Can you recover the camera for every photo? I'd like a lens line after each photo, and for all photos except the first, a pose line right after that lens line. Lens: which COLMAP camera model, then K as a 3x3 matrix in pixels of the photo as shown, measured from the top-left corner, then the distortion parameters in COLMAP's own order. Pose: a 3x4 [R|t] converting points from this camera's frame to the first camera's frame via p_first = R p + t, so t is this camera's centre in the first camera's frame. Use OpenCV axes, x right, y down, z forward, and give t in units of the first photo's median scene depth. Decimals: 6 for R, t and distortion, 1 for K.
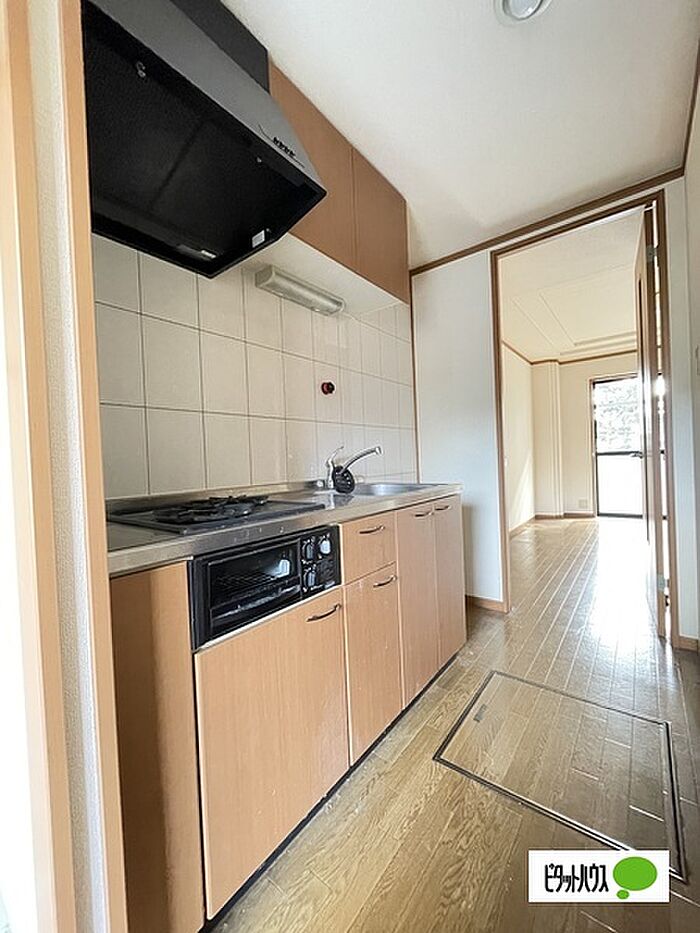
lens RADIAL K [[372.8, 0, 352.4], [0, 372.8, 463.0], [0, 0, 1]] dist [0.001235, -0.001000]
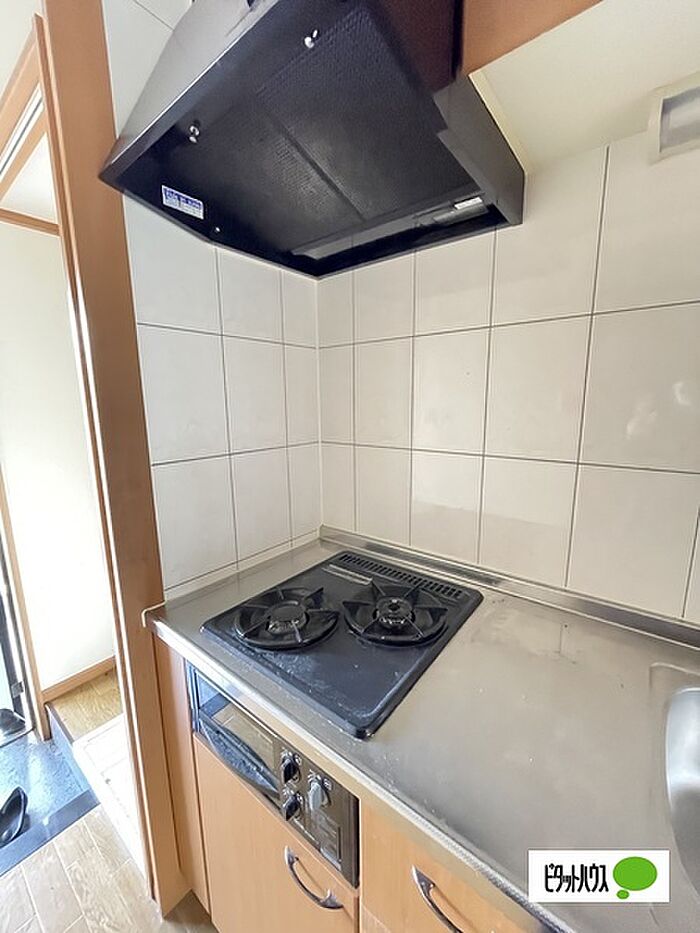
lens RADIAL K [[372.8, 0, 354.6], [0, 372.8, 465.9], [0, 0, 1]] dist [0.001235, -0.001000]
pose [[0.008939, 0.219602, -0.975549, 0.340046], [-0.002019, 0.975590, 0.219592, -0.354313], [0.999958, 0.000007, 0.009164, 1.013218]]
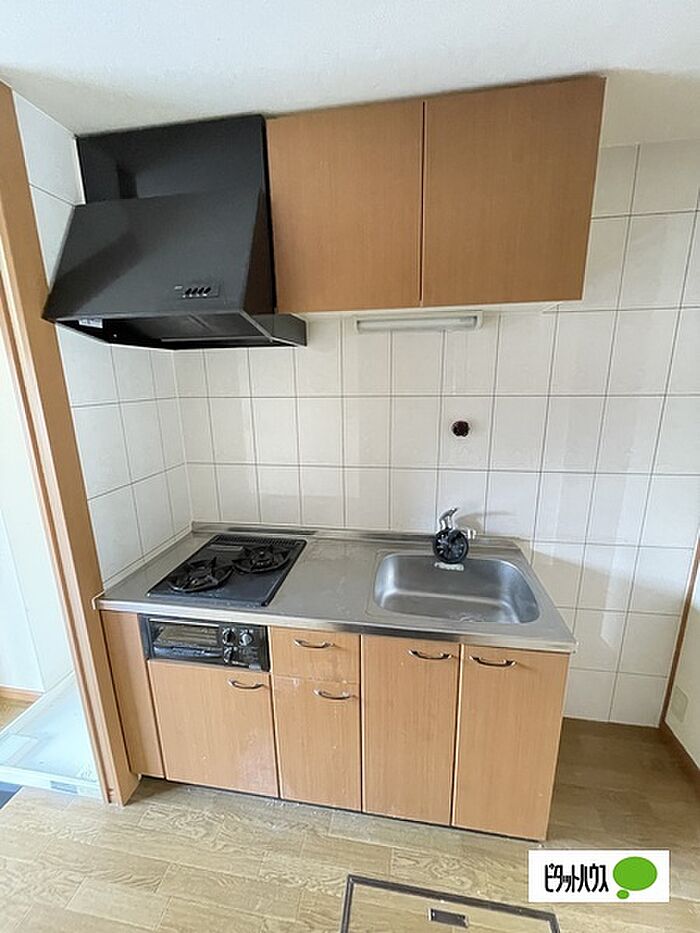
lens RADIAL K [[372.8, 0, 349.9], [0, 372.8, 461.5], [0, 0, 1]] dist [0.001235, -0.001000]
pose [[0.489018, 0.225401, -0.842648, 0.935406], [-0.014902, 0.968054, 0.250298, -0.609031], [0.872146, -0.109844, 0.476755, 0.752968]]
